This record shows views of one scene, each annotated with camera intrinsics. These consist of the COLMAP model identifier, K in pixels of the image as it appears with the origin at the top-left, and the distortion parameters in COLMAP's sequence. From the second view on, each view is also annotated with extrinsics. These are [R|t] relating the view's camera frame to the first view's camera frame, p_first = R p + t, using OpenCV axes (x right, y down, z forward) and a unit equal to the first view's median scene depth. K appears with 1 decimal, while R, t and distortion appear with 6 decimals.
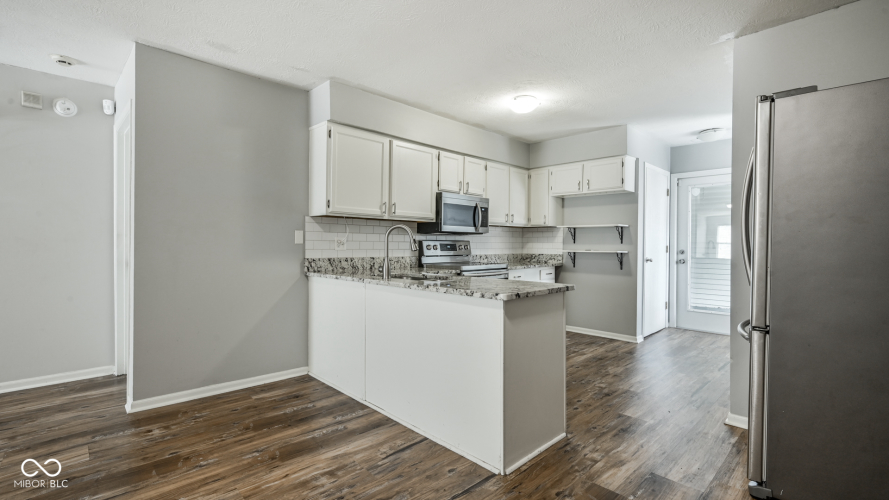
lens RADIAL K [[394.8, 0, 437.5], [0, 394.8, 247.1], [0, 0, 1]] dist [0.004630, 0.000347]
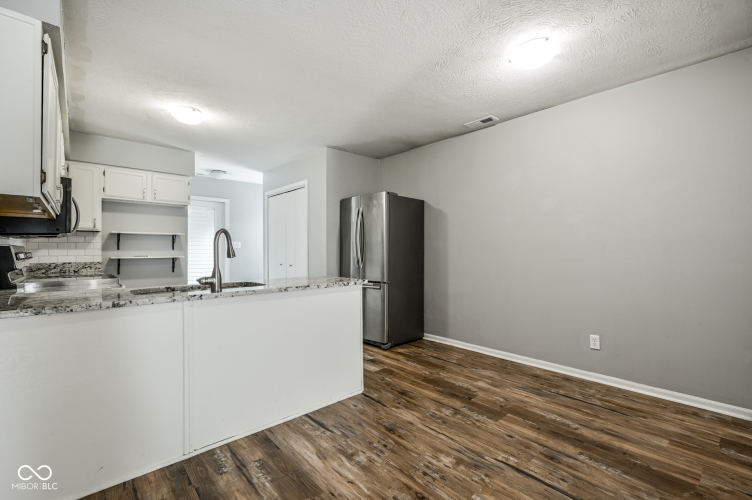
lens RADIAL K [[334.5, 0, 381.5], [0, 334.5, 249.8], [0, 0, 1]] dist [-0.000305, 0.001111]
pose [[0.021558, -0.000994, 0.999767, -0.643091], [0.011434, 0.999934, 0.000747, -0.003923], [-0.999702, 0.011415, 0.021568, 0.471602]]
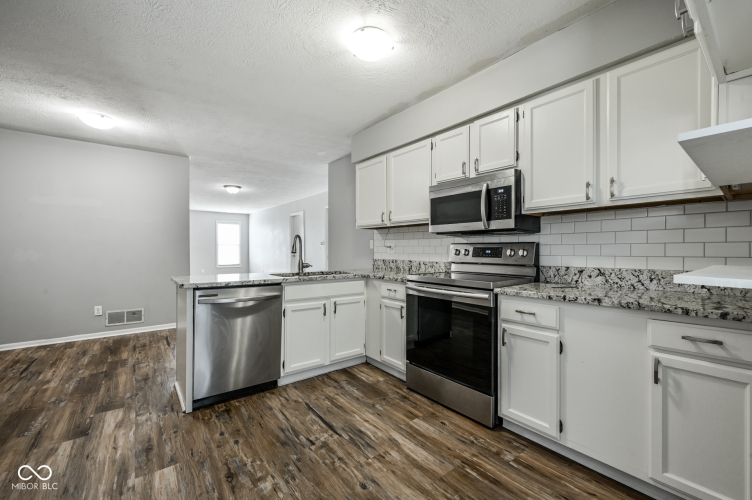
lens RADIAL K [[304.8, 0, 374.7], [0, 304.8, 252.2], [0, 0, 1]] dist [0.003446, -0.000487]
pose [[-0.092957, 0.003829, -0.995663, 0.743738], [-0.008342, 0.999955, 0.004624, -0.000841], [0.995635, 0.008736, -0.092921, 1.047022]]
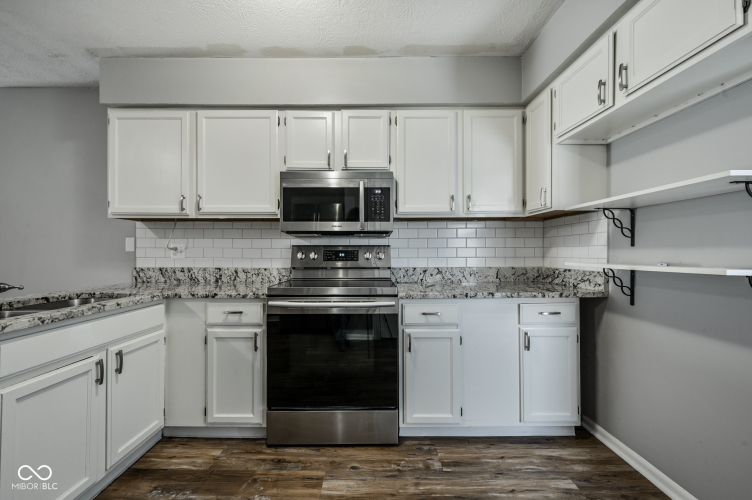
lens RADIAL K [[304.8, 0, 367.3], [0, 304.8, 250.1], [0, 0, 1]] dist [0.003446, -0.000487]
pose [[0.717750, -0.011576, -0.696205, 0.517330], [-0.000213, 0.999858, -0.016844, -0.000010], [0.696301, 0.012238, 0.717645, 0.817500]]
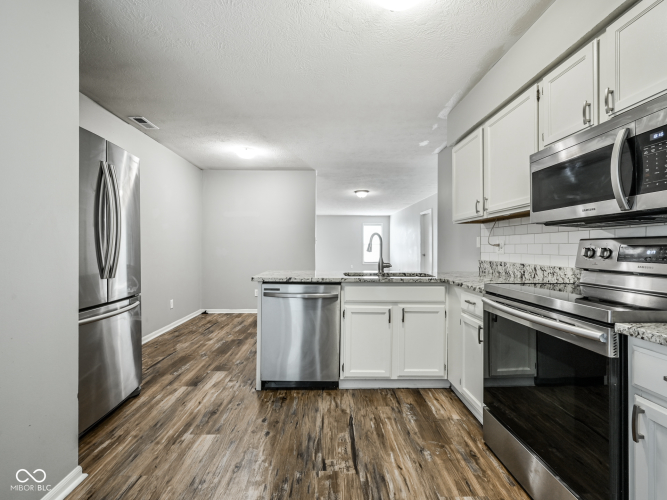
lens RADIAL K [[294.0, 0, 333.8], [0, 294.0, 247.0], [0, 0, 1]] dist [0.002845, 0.000391]
pose [[-0.665562, -0.011018, -0.746261, 0.573608], [-0.012756, 0.999913, -0.003386, -0.001490], [0.746234, 0.007265, -0.665644, 1.187363]]
